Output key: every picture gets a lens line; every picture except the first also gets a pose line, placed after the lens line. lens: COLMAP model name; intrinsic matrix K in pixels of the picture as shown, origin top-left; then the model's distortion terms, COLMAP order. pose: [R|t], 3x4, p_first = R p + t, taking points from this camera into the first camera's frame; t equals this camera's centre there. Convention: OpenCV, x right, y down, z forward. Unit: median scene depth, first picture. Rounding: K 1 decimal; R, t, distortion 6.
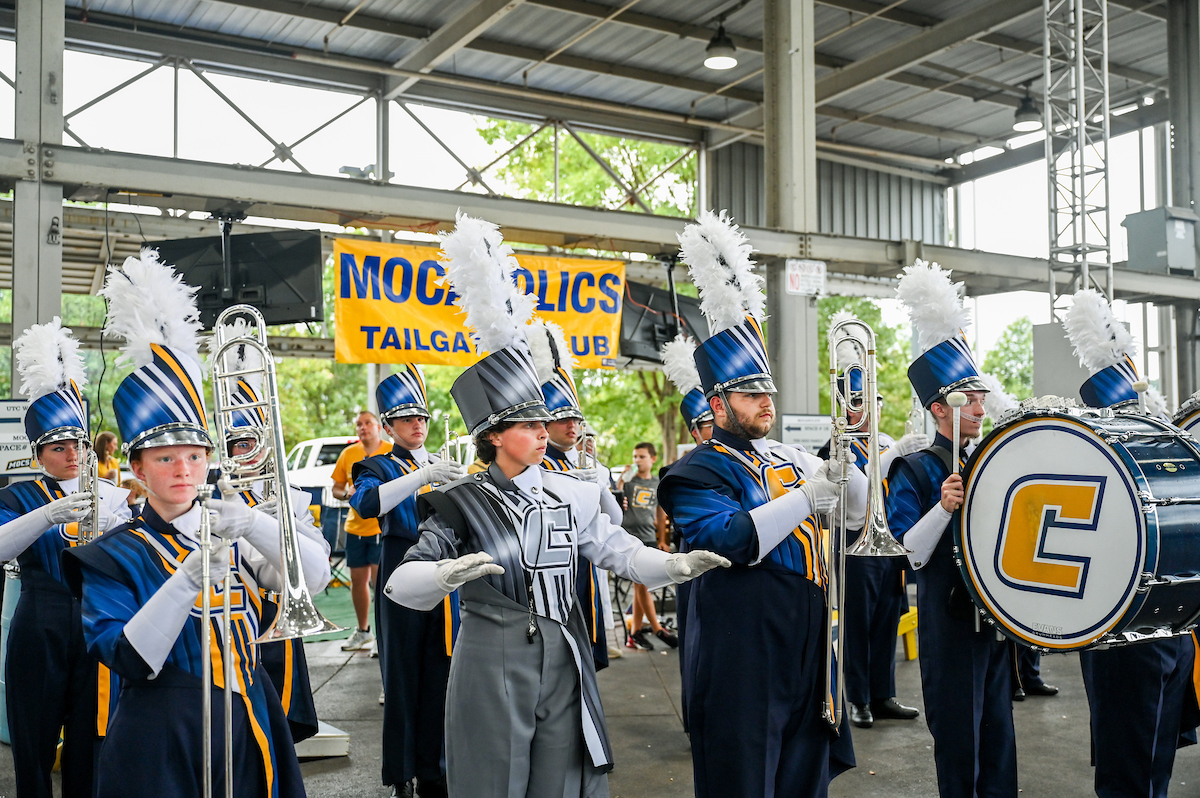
lens RADIAL K [[1149.1, 0, 599.3], [0, 1149.1, 407.8], [0, 0, 1]] dist [-0.047996, 0.000000]
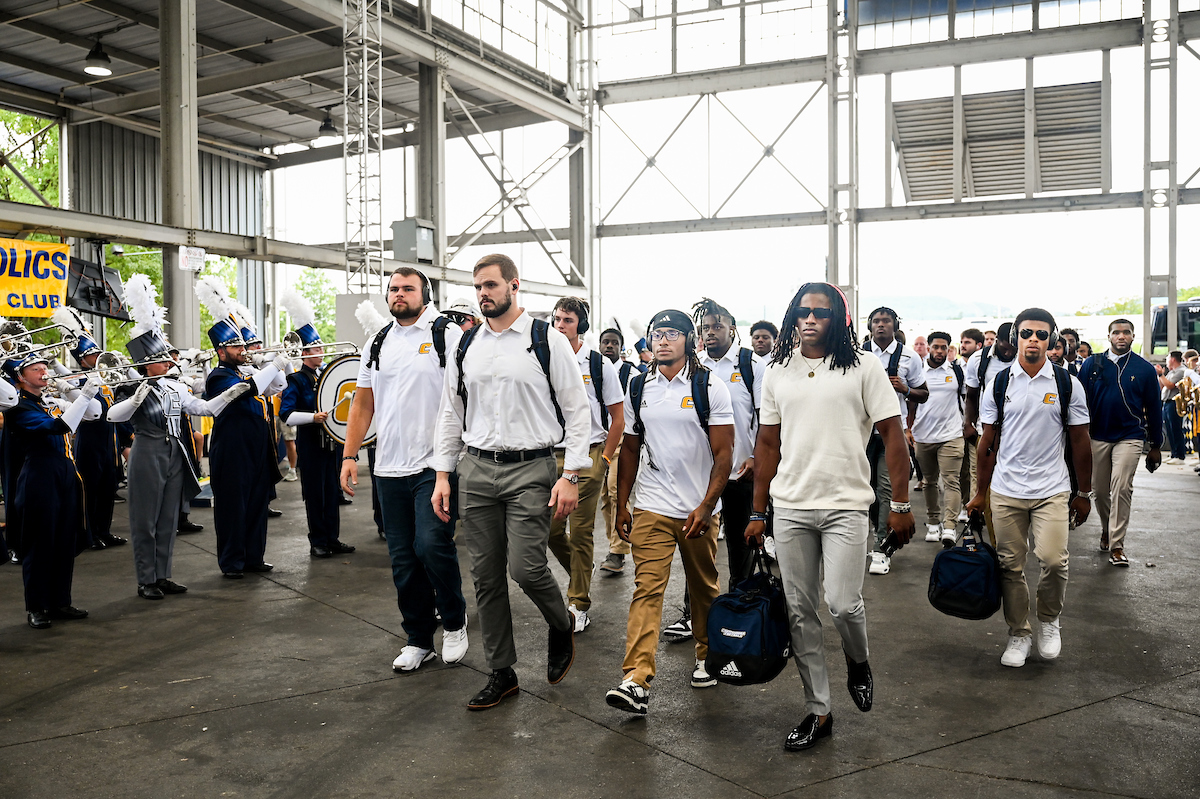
lens RADIAL K [[1101.8, 0, 597.5], [0, 1101.8, 400.7], [0, 0, 1]] dist [-0.002557, 0.002577]
pose [[0.818223, -0.019486, 0.574571, -0.205900], [-0.014911, 0.998370, 0.055092, -0.013427], [-0.574708, -0.053645, 0.816599, -0.469382]]
